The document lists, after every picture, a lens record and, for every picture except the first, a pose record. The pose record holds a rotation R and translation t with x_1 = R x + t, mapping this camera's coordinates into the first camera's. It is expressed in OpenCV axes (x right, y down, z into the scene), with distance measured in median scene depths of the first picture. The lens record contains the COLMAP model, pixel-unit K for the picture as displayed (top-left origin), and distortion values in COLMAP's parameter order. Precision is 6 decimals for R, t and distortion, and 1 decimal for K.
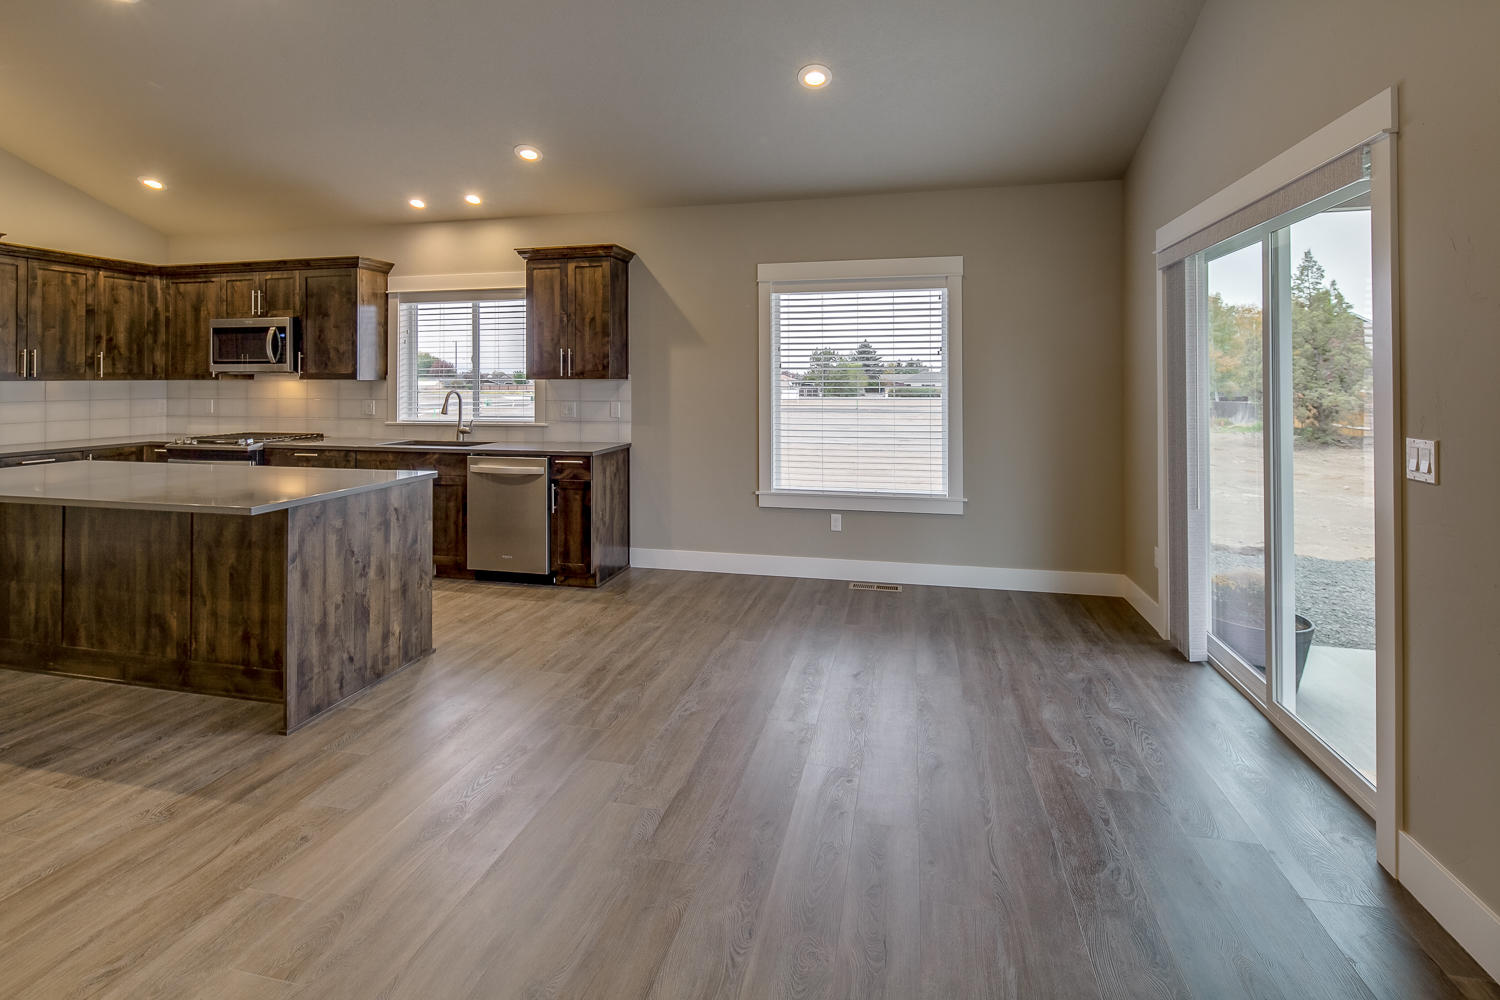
lens RADIAL K [[727.1, 0, 740.6], [0, 727.1, 370.2], [0, 0, 1]] dist [0.004310, -0.005791]
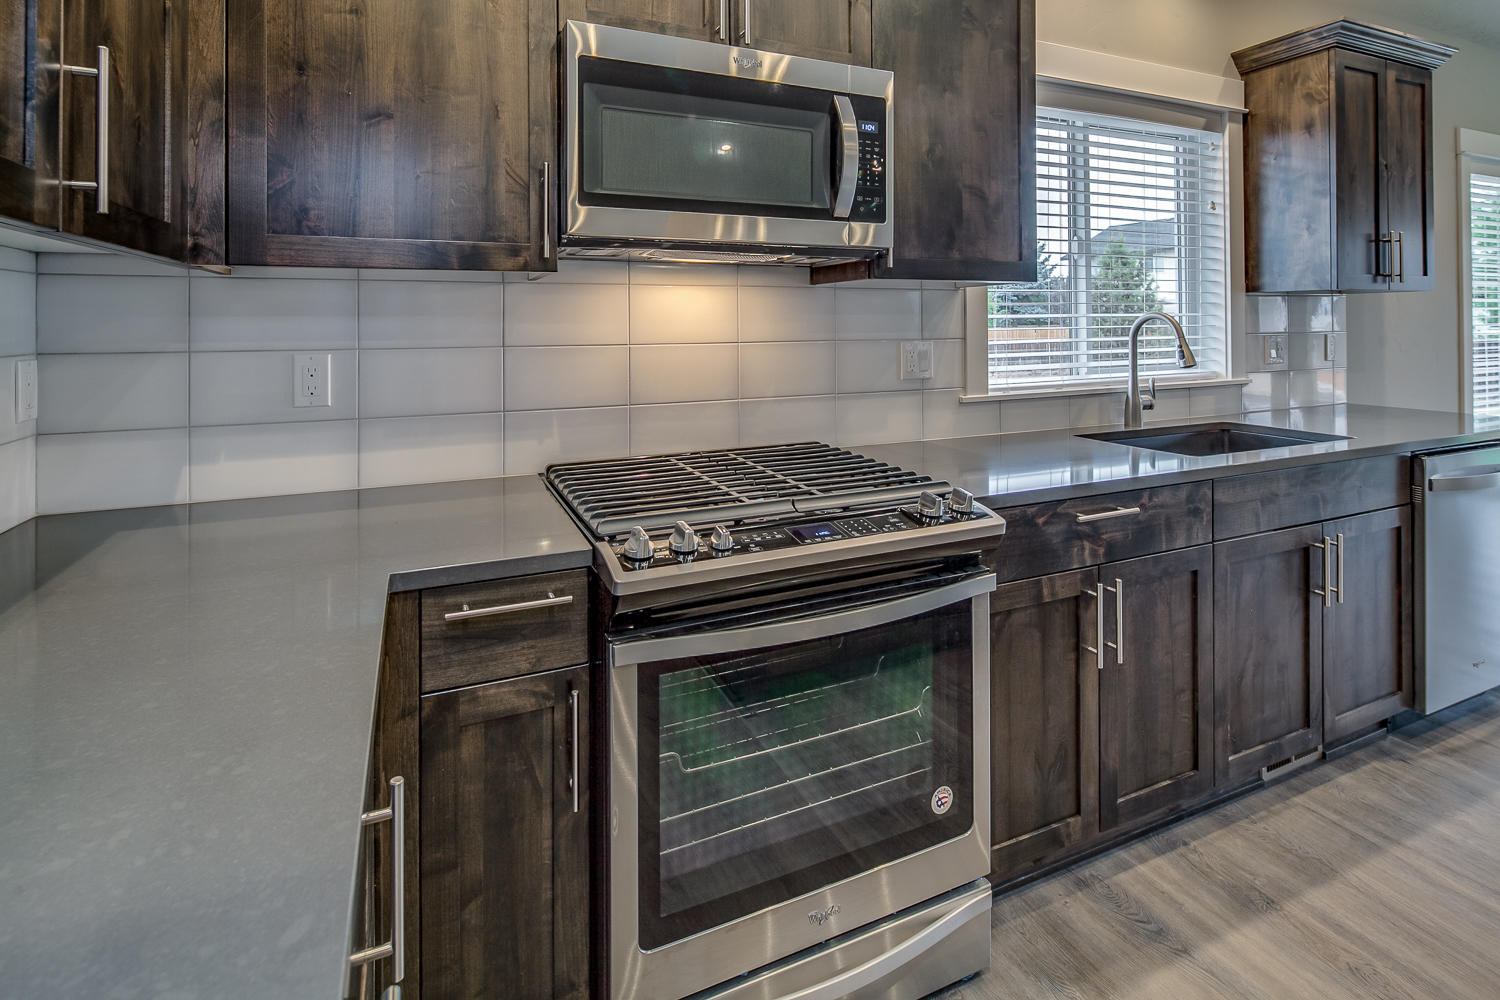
lens RADIAL K [[727.1, 0, 739.3], [0, 727.1, 317.9], [0, 0, 1]] dist [0.004310, -0.005791]
pose [[0.799042, 0.000517, 0.601275, -0.924862], [-0.003139, 0.999990, 0.003312, 0.032257], [-0.601267, -0.004534, 0.799035, 0.861049]]
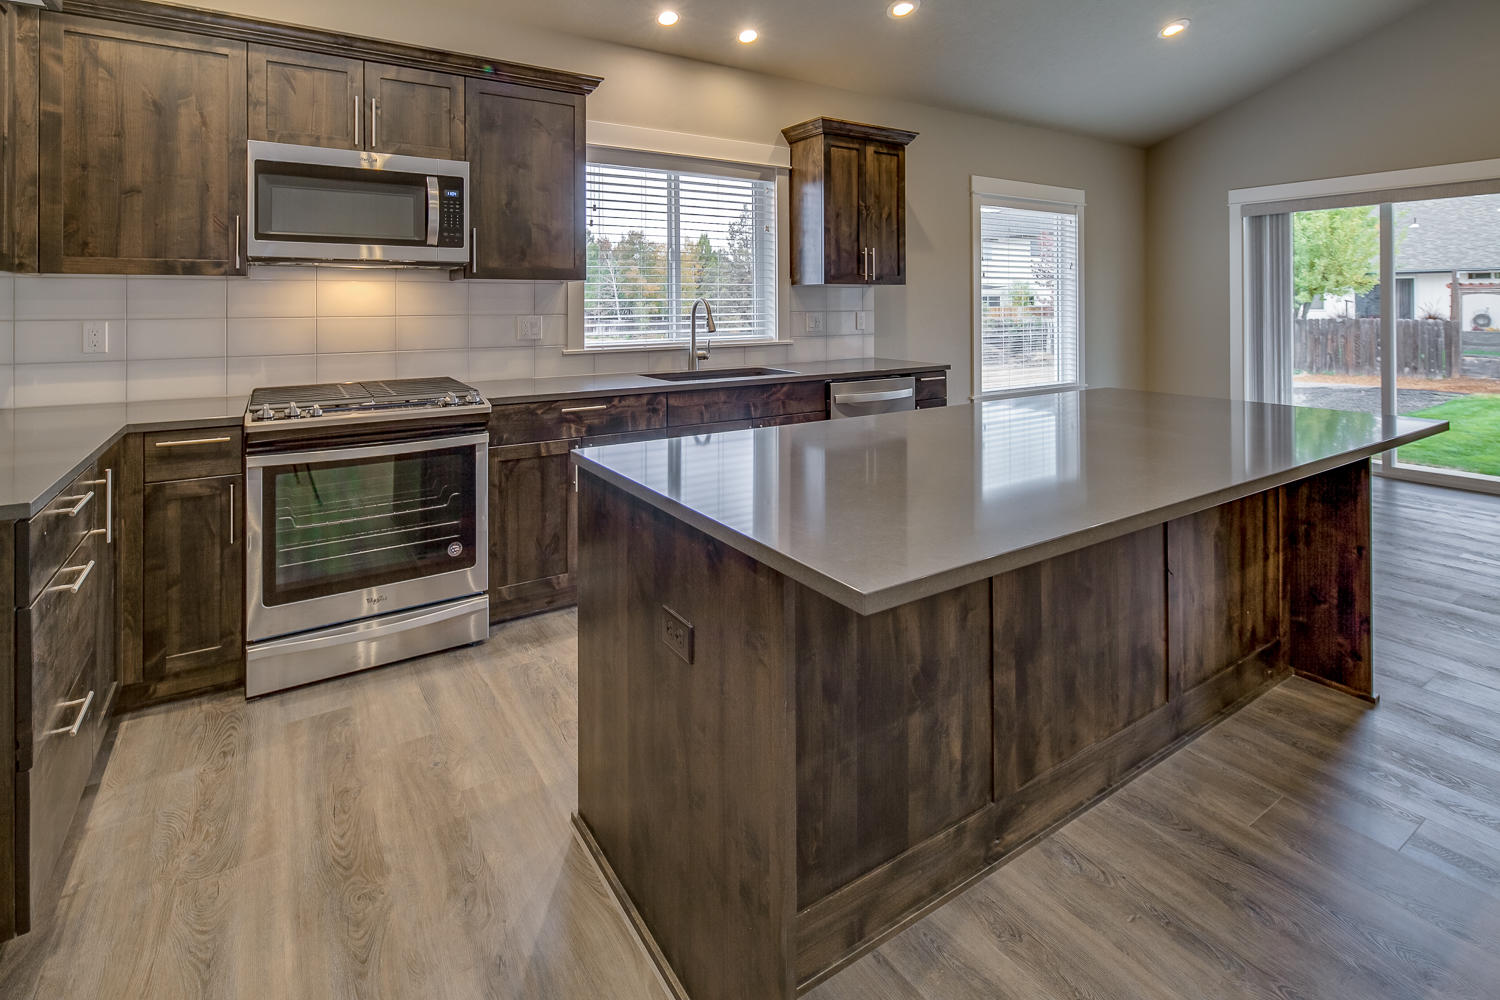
lens RADIAL K [[727.1, 0, 744.5], [0, 727.1, 298.8], [0, 0, 1]] dist [0.004310, -0.005791]
pose [[0.693395, 0.003057, 0.720551, -0.936863], [-0.006497, 0.999977, 0.002010, 0.028279], [-0.720529, -0.006075, 0.693399, 0.520404]]
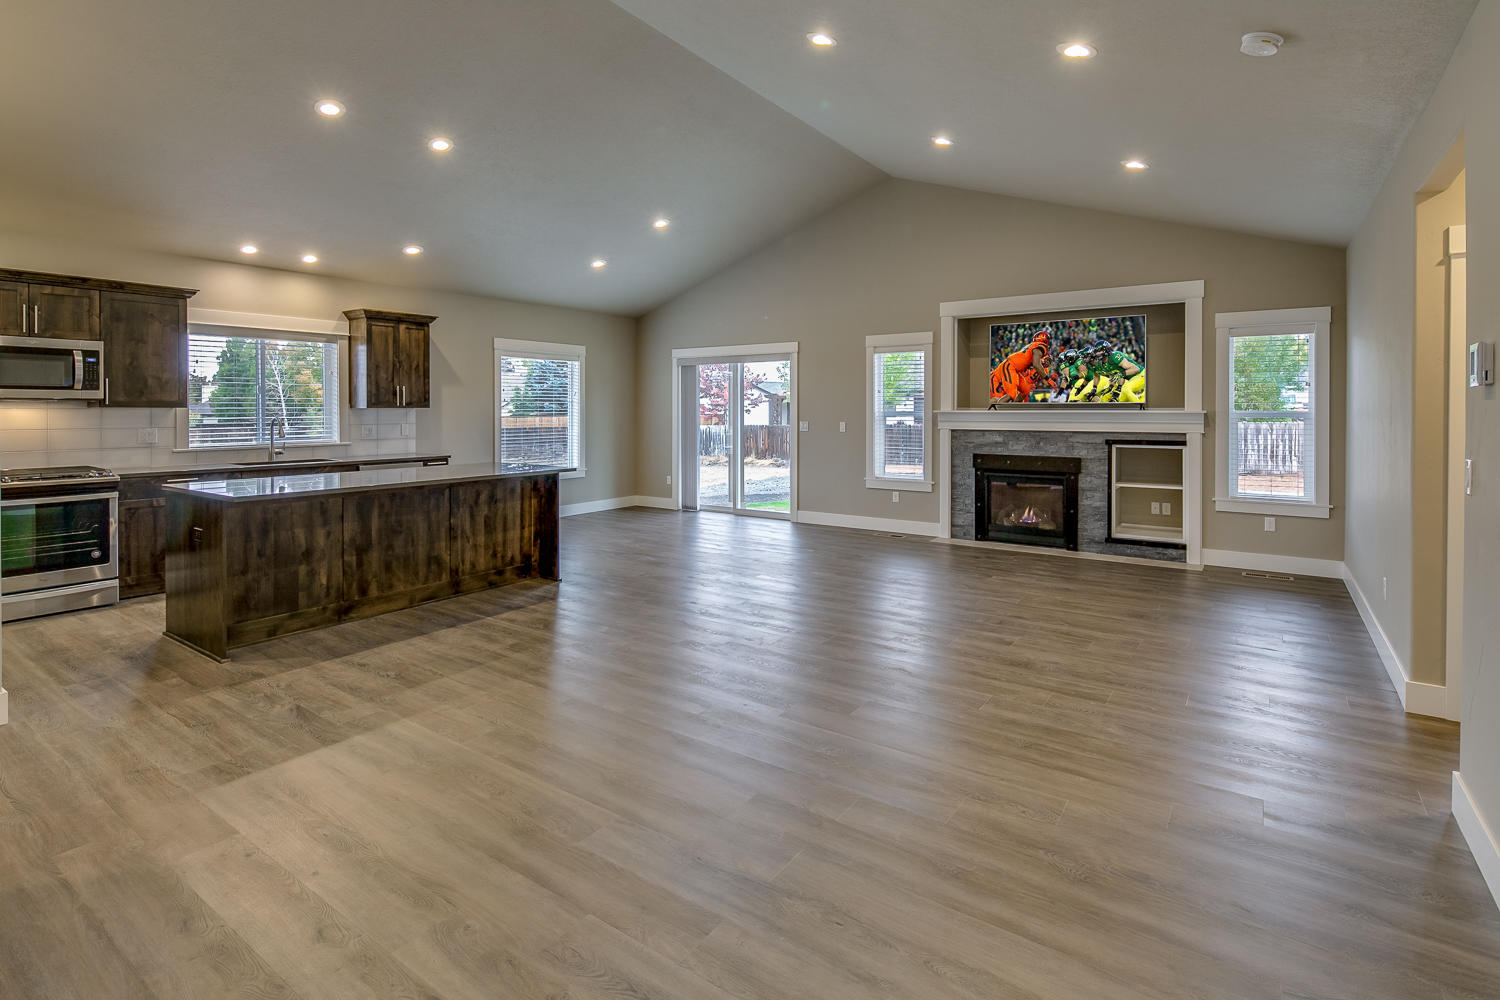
lens RADIAL K [[727.1, 0, 748.1], [0, 727.1, 412.8], [0, 0, 1]] dist [0.004310, -0.005791]
pose [[0.371227, -0.003941, 0.928534, -1.282494], [-0.013664, 0.999860, 0.009707, -0.000739], [-0.928442, -0.016291, 0.371121, -0.137361]]
